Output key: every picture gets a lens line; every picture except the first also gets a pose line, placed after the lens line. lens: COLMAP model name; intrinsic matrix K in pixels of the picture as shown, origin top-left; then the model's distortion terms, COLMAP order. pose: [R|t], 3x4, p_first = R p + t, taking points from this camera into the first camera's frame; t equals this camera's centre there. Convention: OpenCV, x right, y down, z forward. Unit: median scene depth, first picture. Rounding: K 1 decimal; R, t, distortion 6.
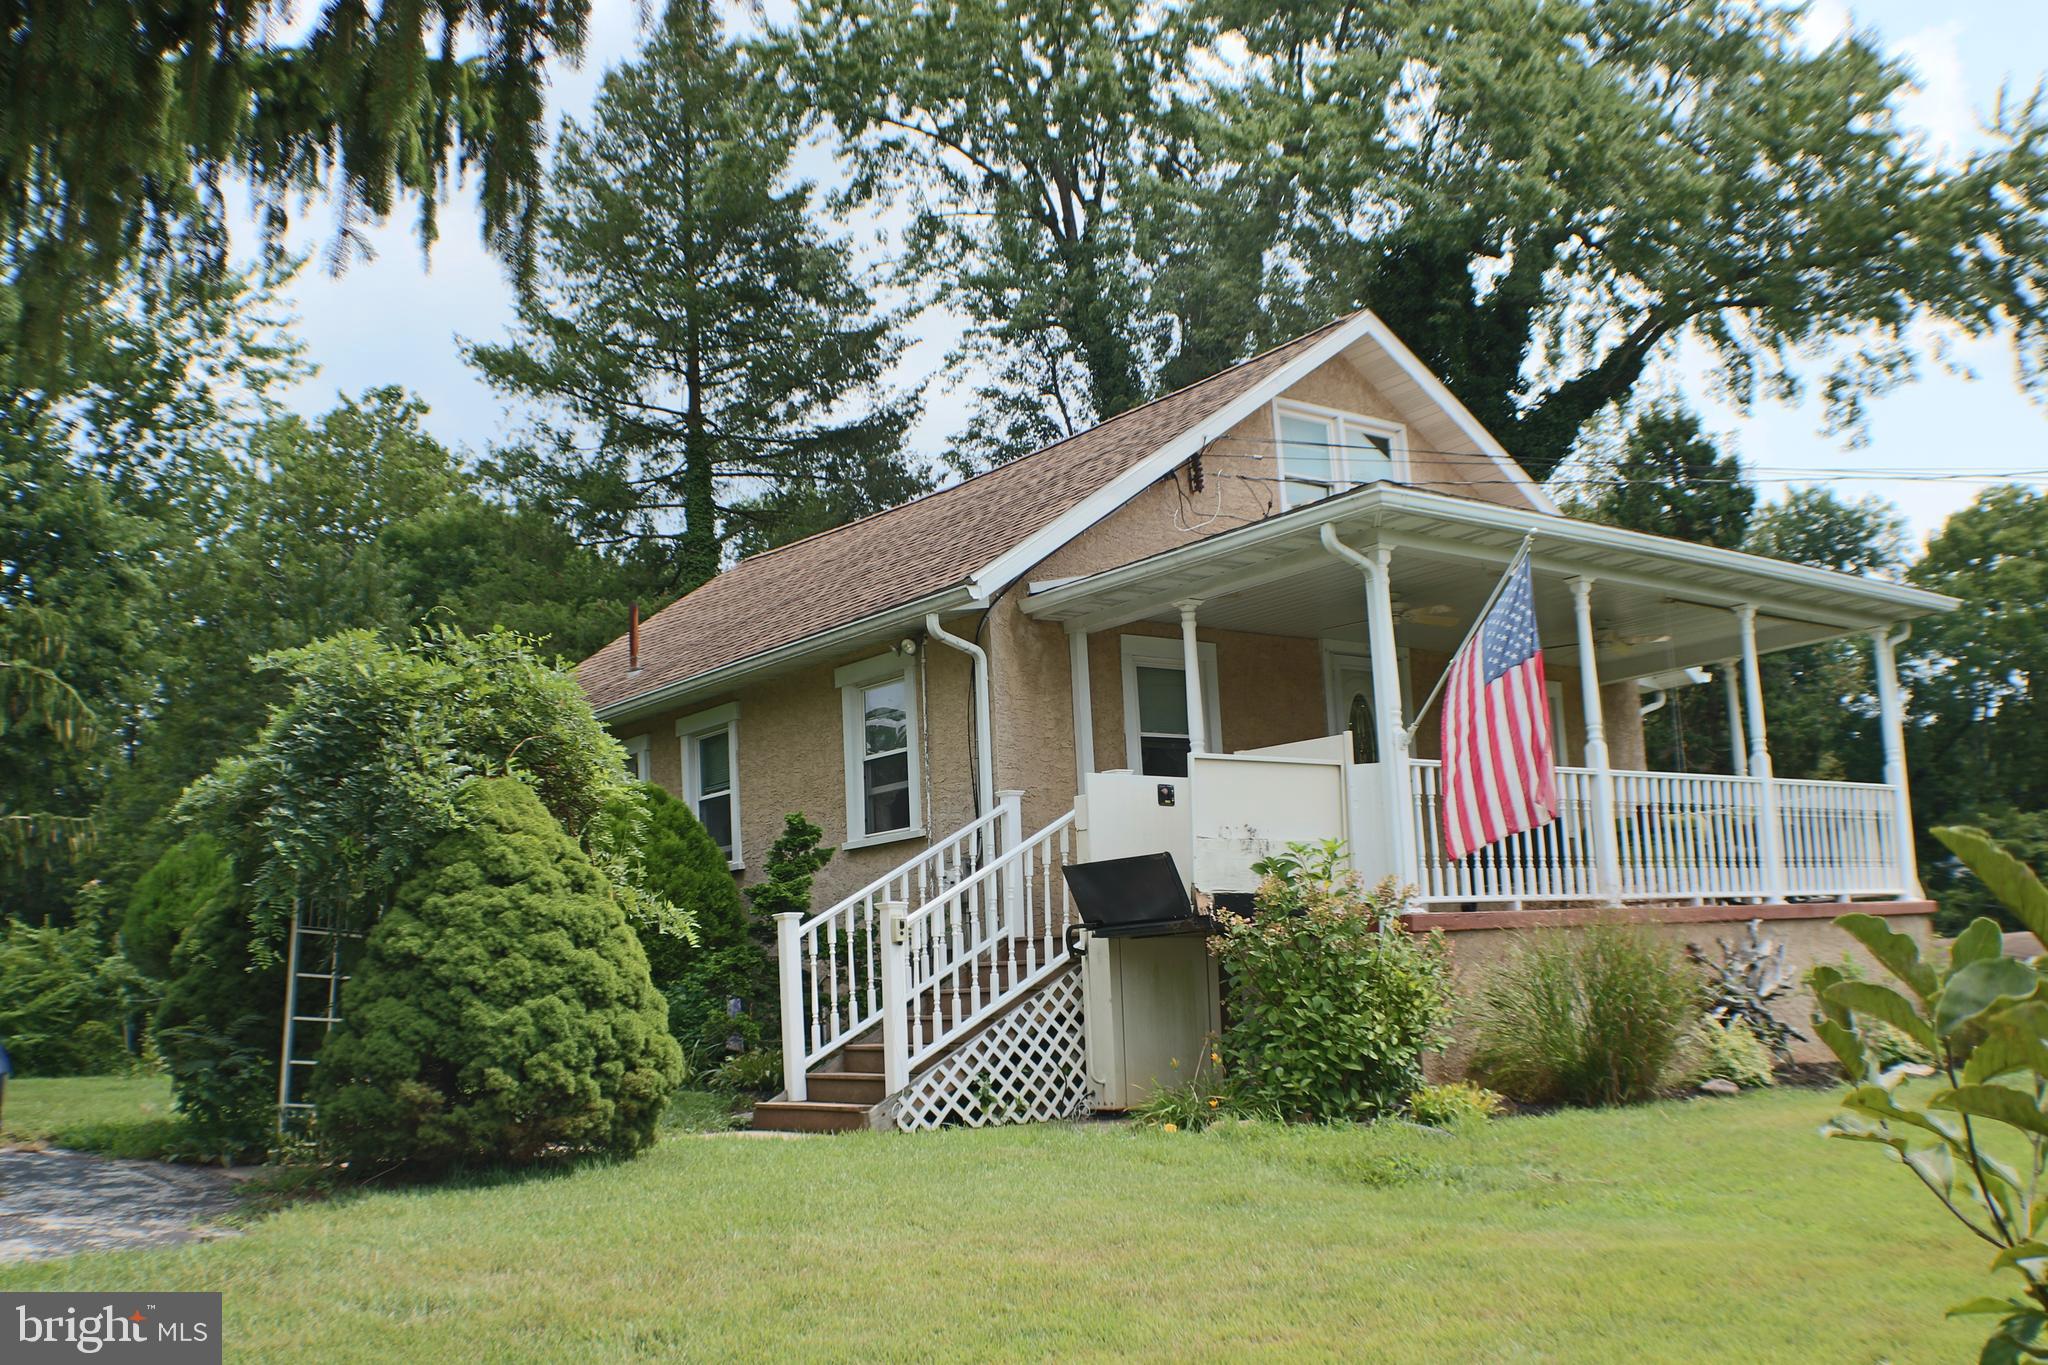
lens RADIAL K [[2079.8, 0, 1021.1], [0, 2079.8, 707.3], [0, 0, 1]] dist [-0.237932, 0.165370]
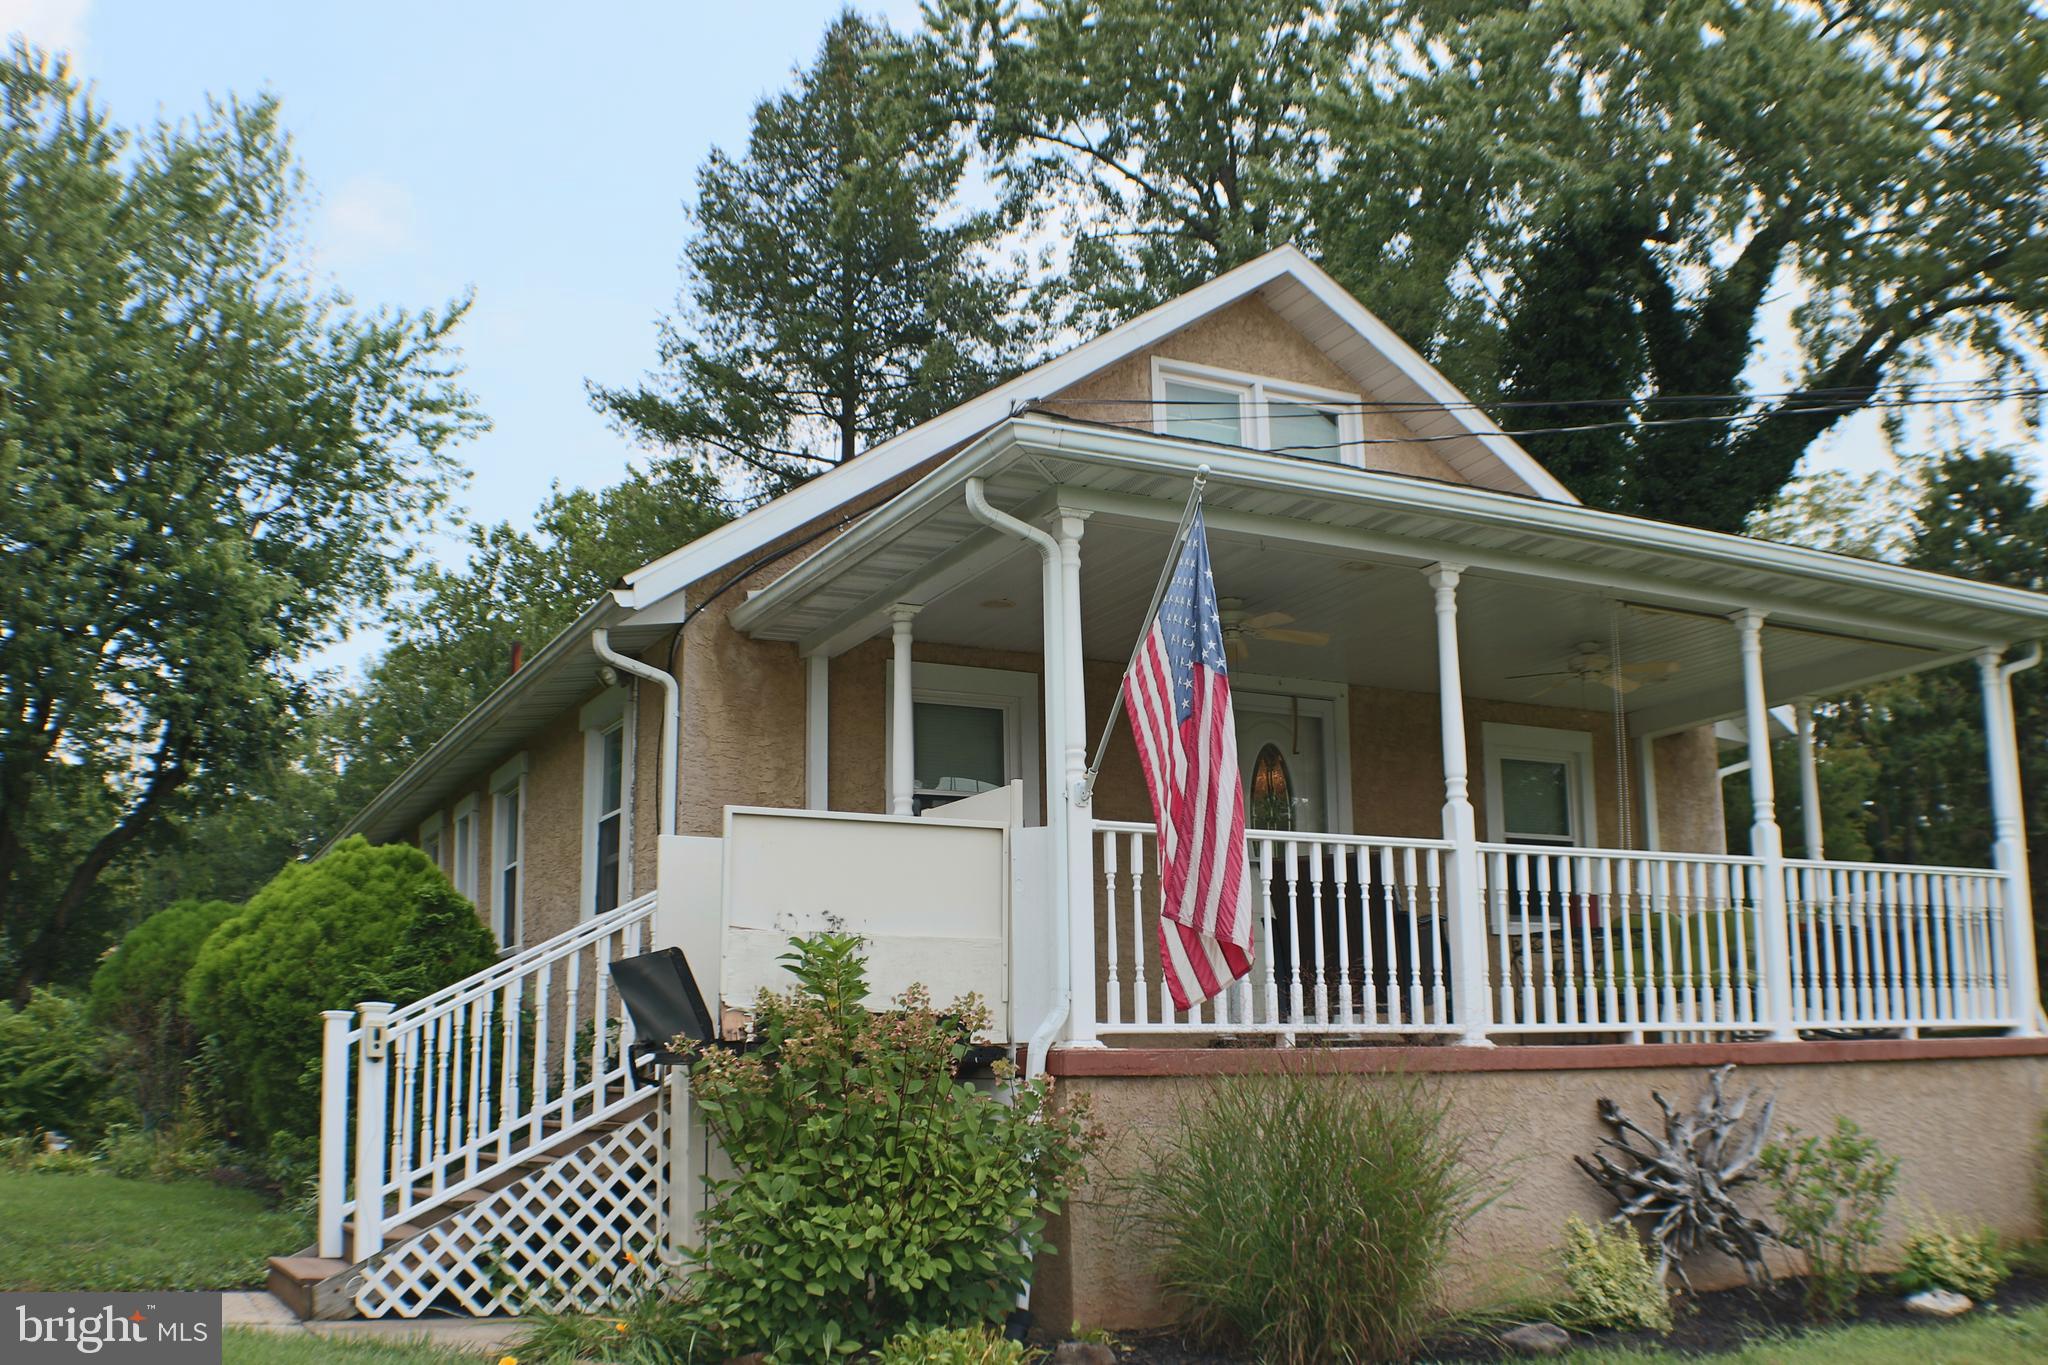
lens RADIAL K [[2079.8, 0, 1021.1], [0, 2079.8, 707.3], [0, 0, 1]] dist [-0.237932, 0.165370]
pose [[0.982187, -0.000508, -0.187904, 0.260701], [-0.007101, 0.999182, -0.039816, 0.013358], [0.187771, 0.040441, 0.981380, 0.285921]]
